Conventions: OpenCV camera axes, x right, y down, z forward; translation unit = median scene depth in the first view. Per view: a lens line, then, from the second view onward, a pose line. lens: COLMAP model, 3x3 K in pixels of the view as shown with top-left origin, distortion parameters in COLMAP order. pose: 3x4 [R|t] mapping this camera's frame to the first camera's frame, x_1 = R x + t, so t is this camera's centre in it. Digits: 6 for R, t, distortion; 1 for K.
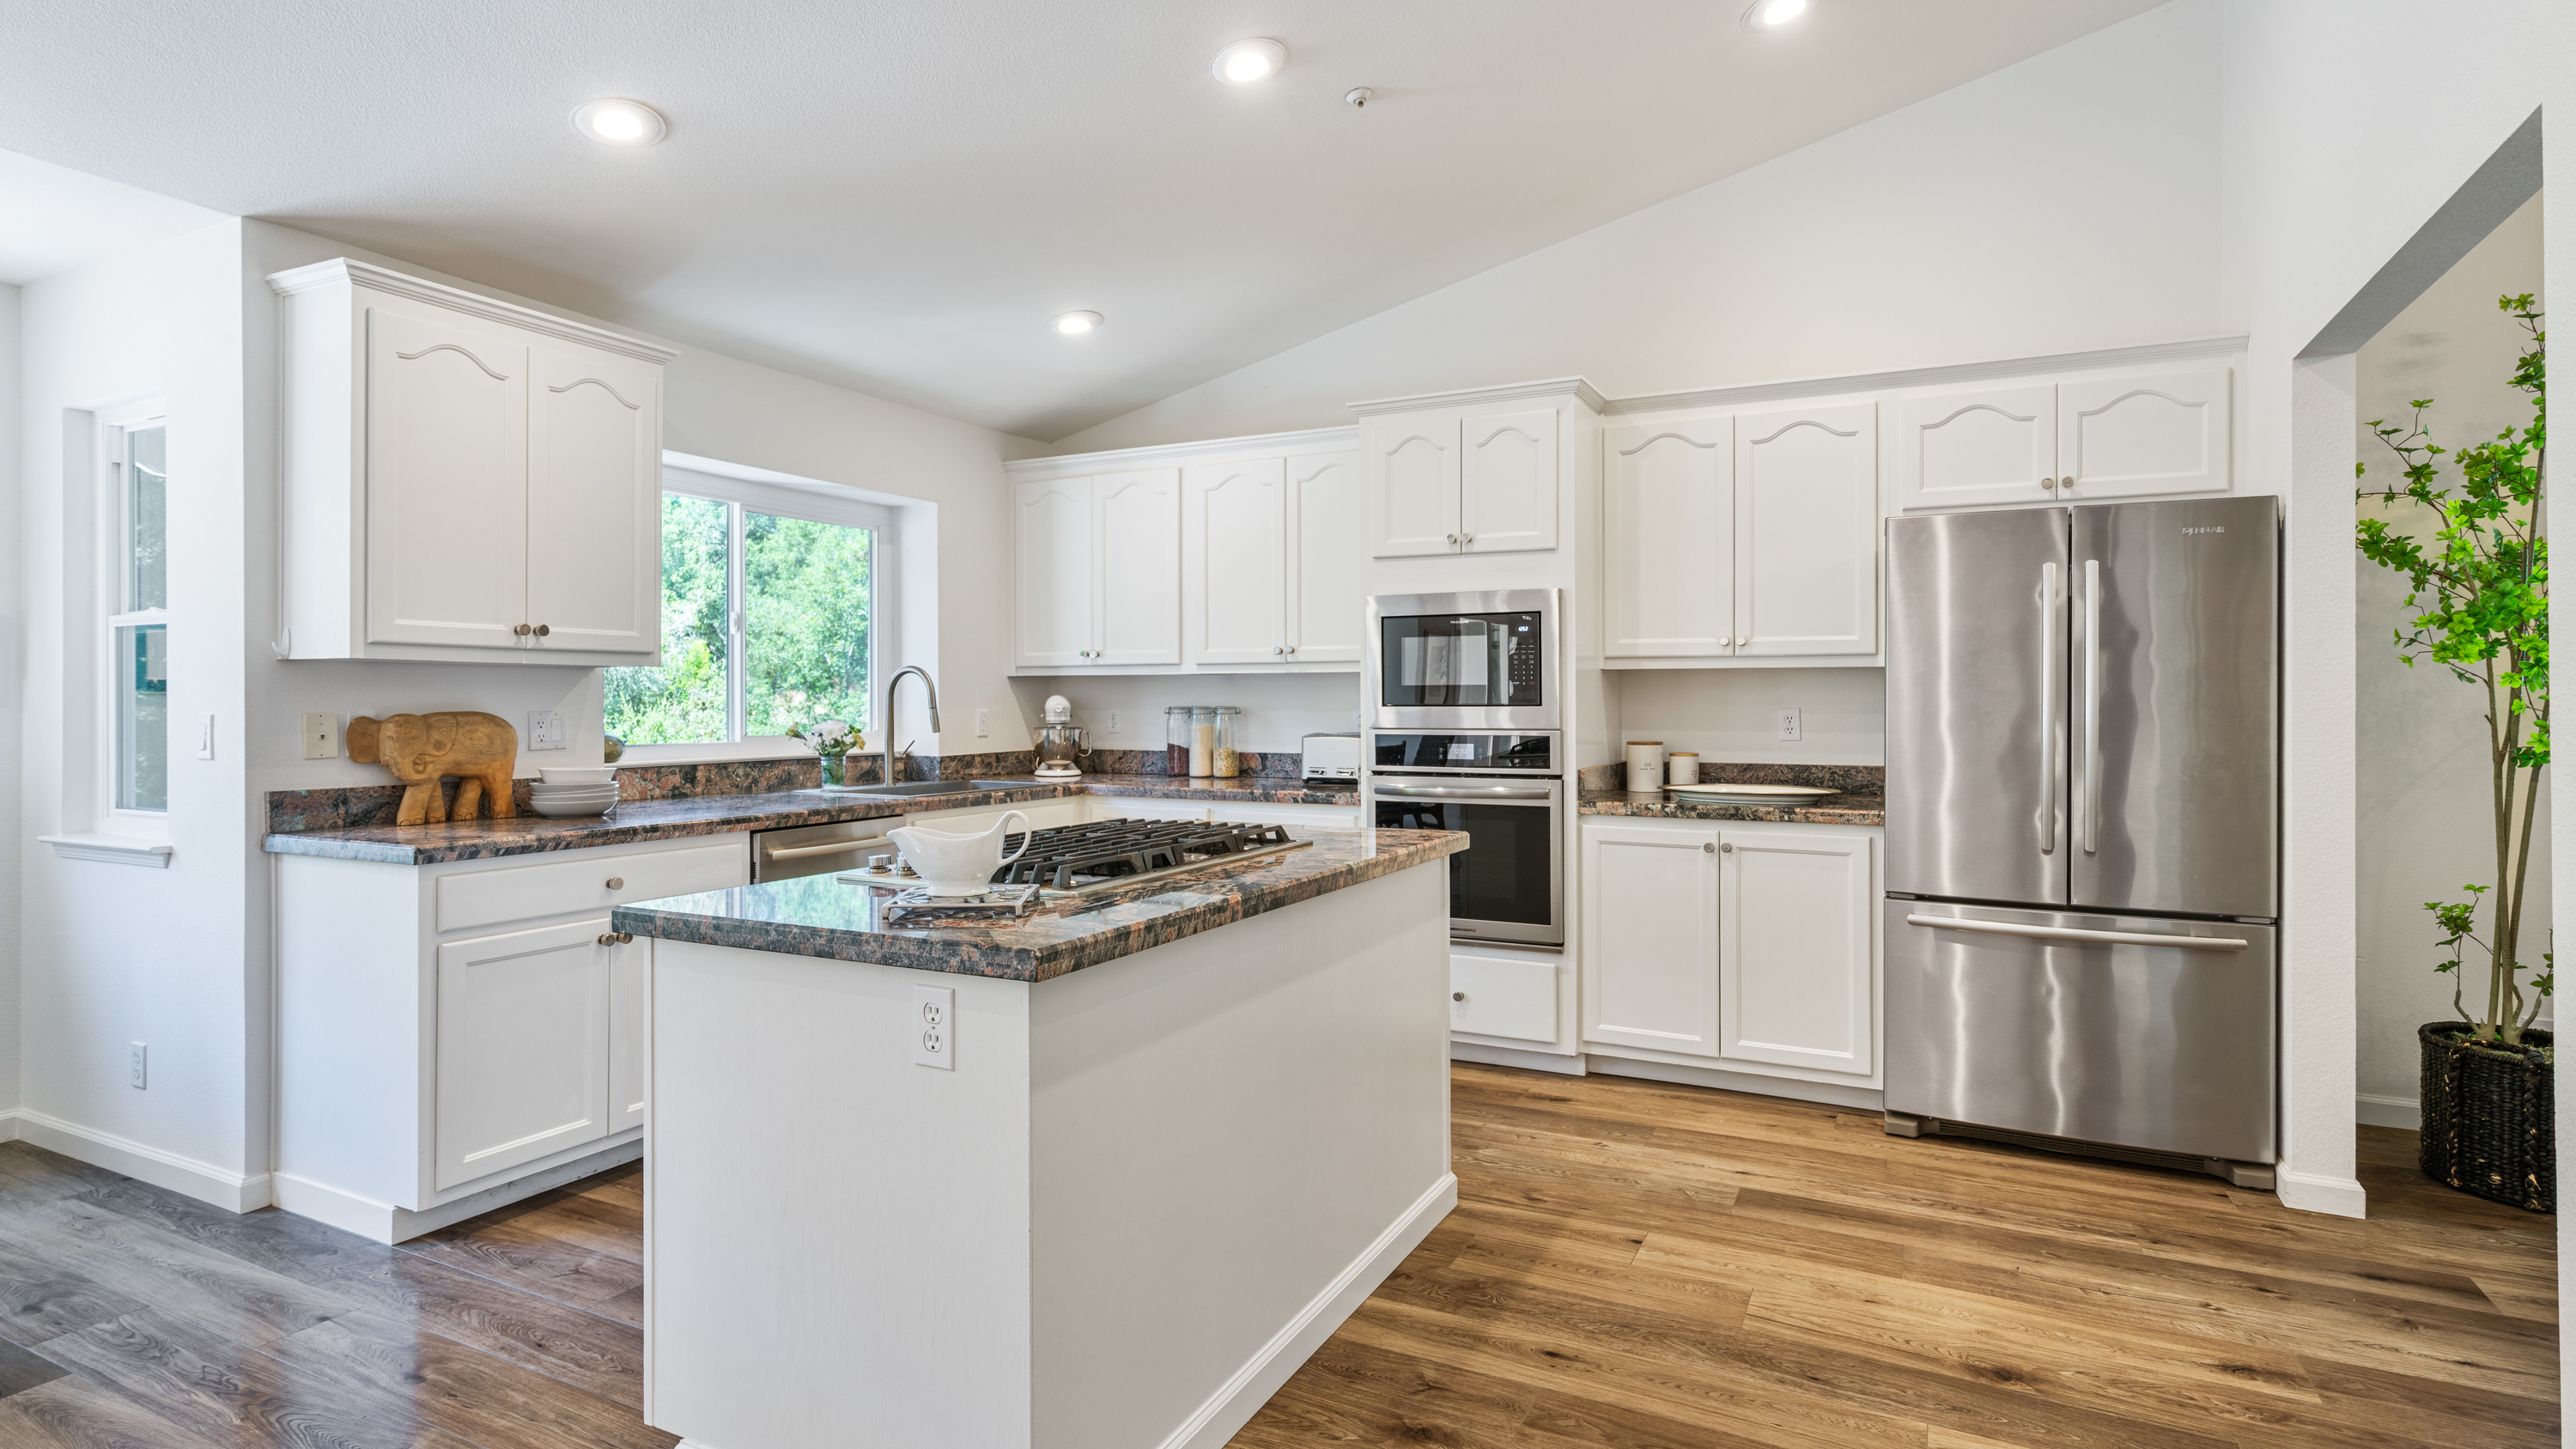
lens RADIAL K [[1315.0, 0, 1268.5], [0, 1315.0, 690.7], [0, 0, 1]] dist [0.036408, -0.009462]
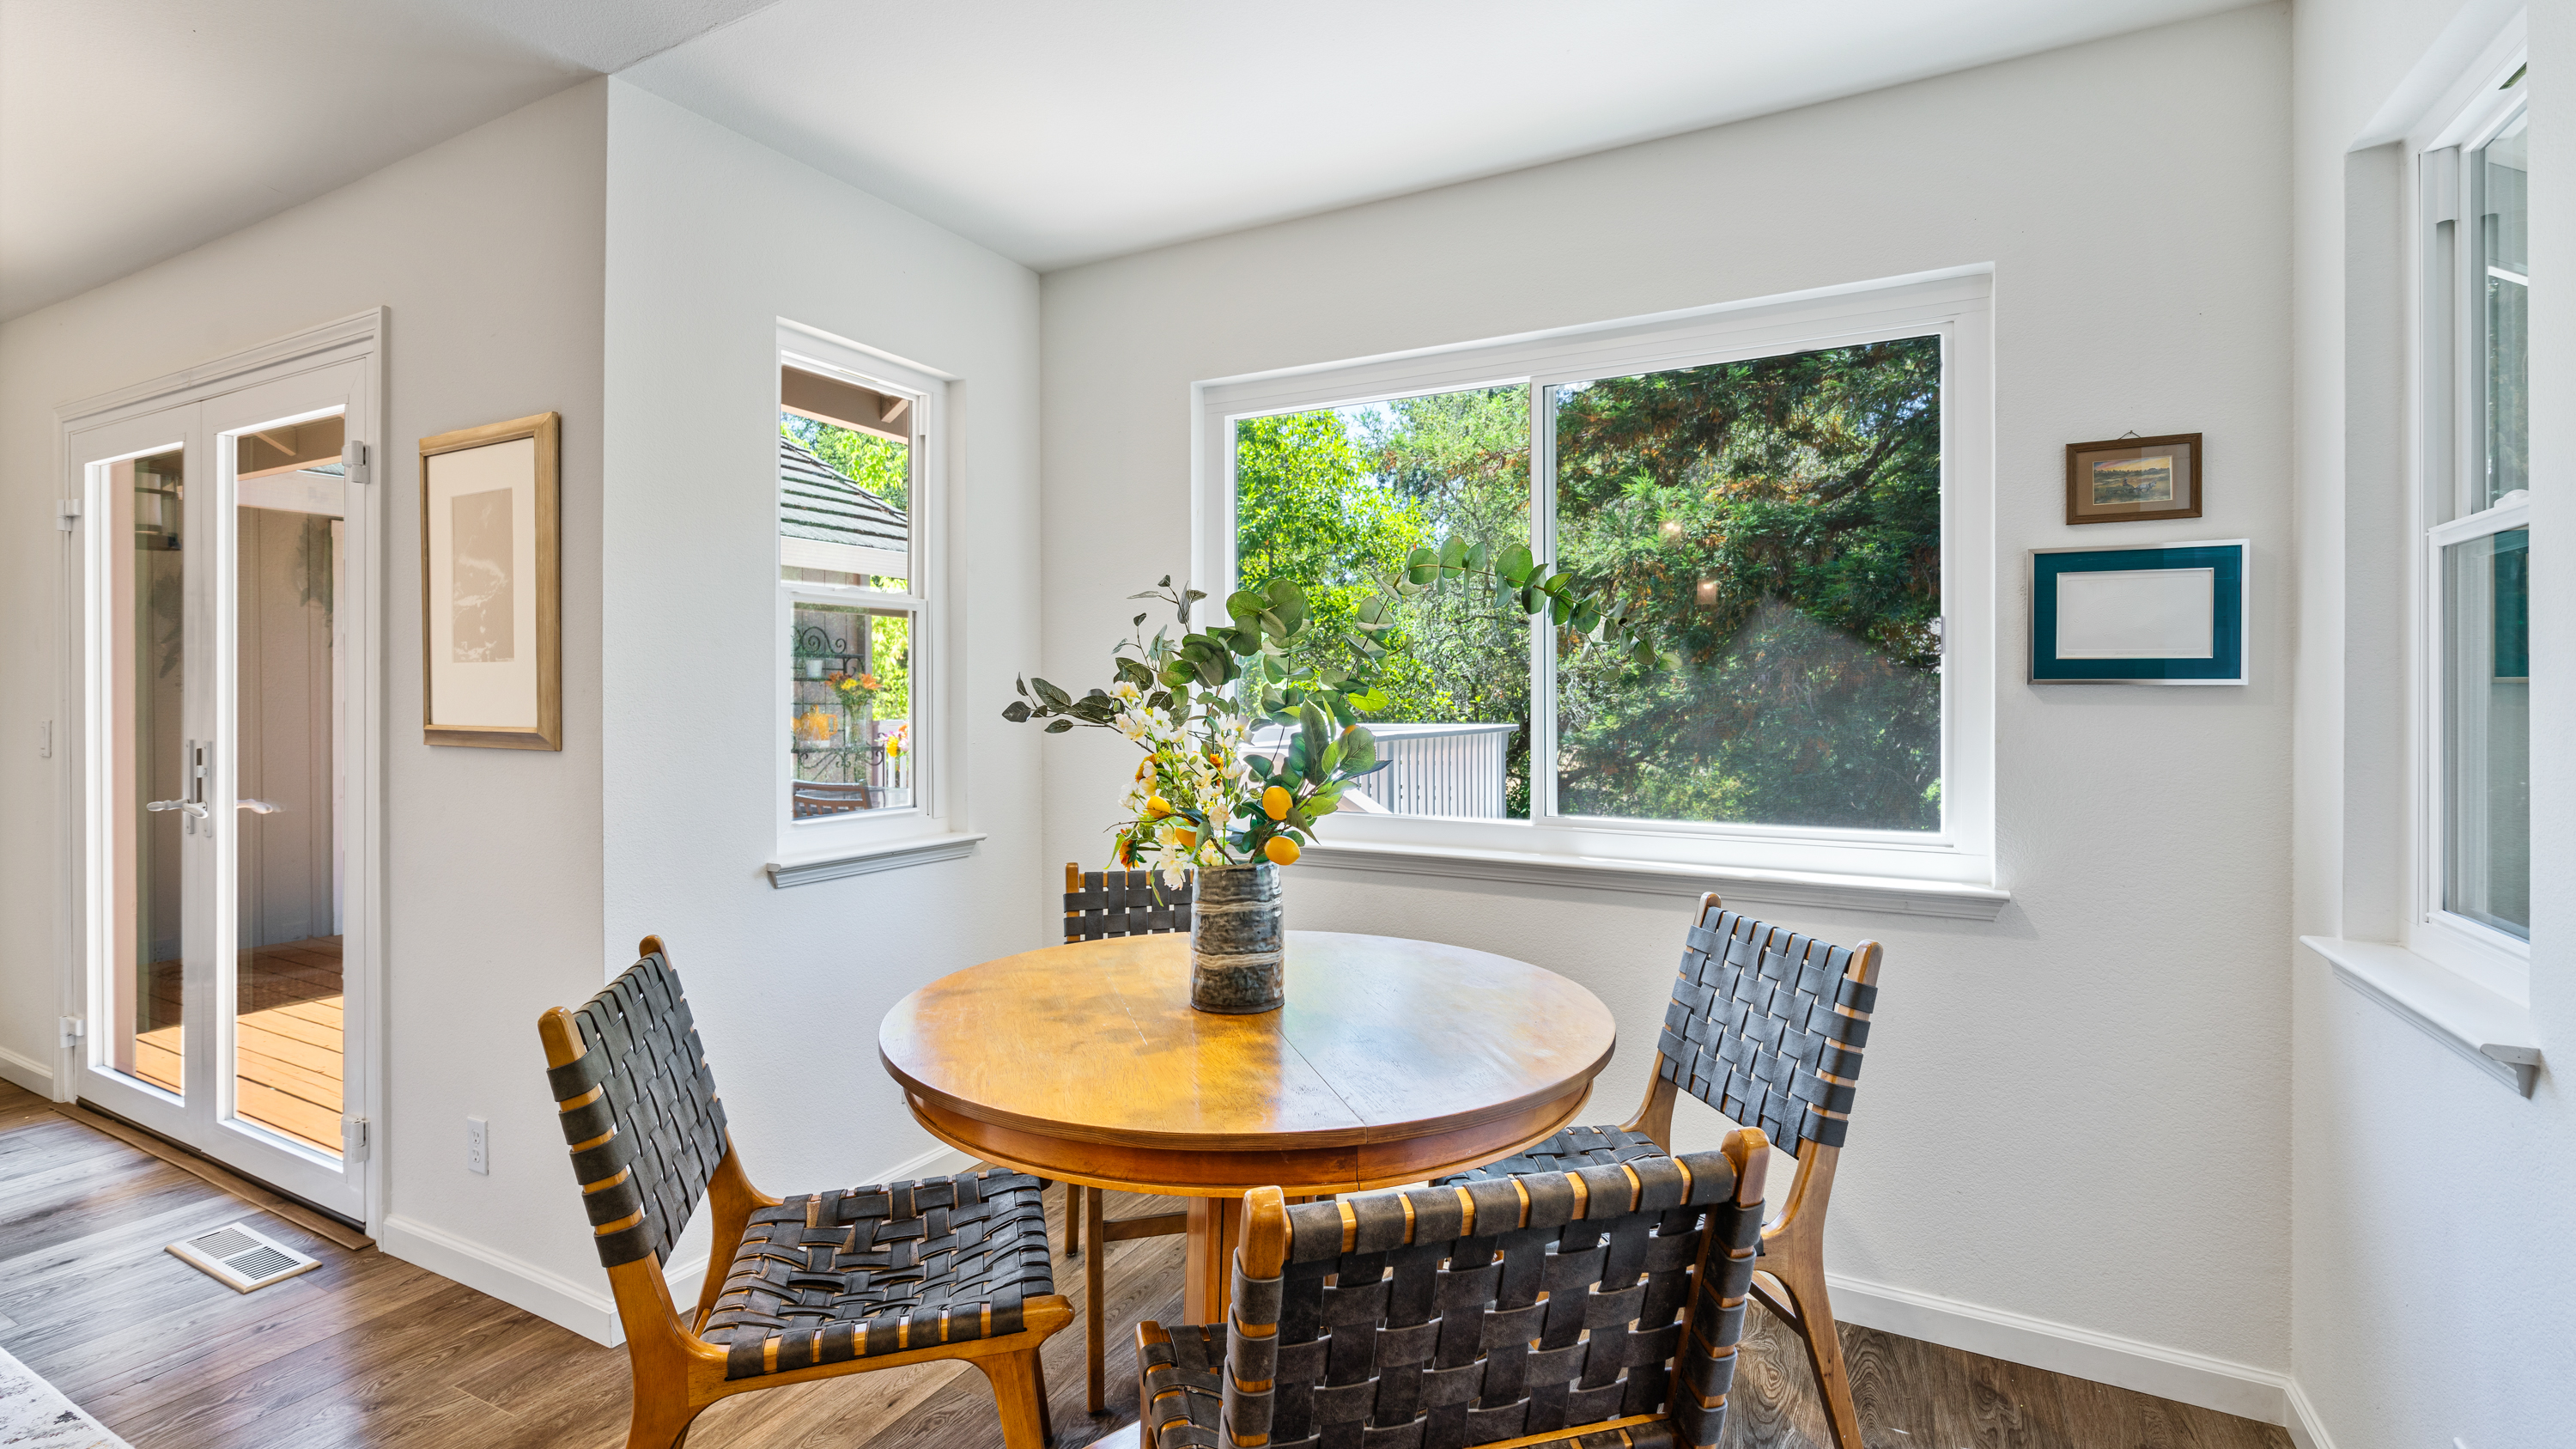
lens RADIAL K [[1166.1, 0, 1292.0], [0, 1166.1, 686.7], [0, 0, 1]] dist [0.000146, -0.000062]
pose [[0.001455, -0.002105, -0.999997, -0.351338], [0.007778, 0.999968, -0.002094, 0.002031], [0.999969, -0.007775, 0.001471, 0.471571]]
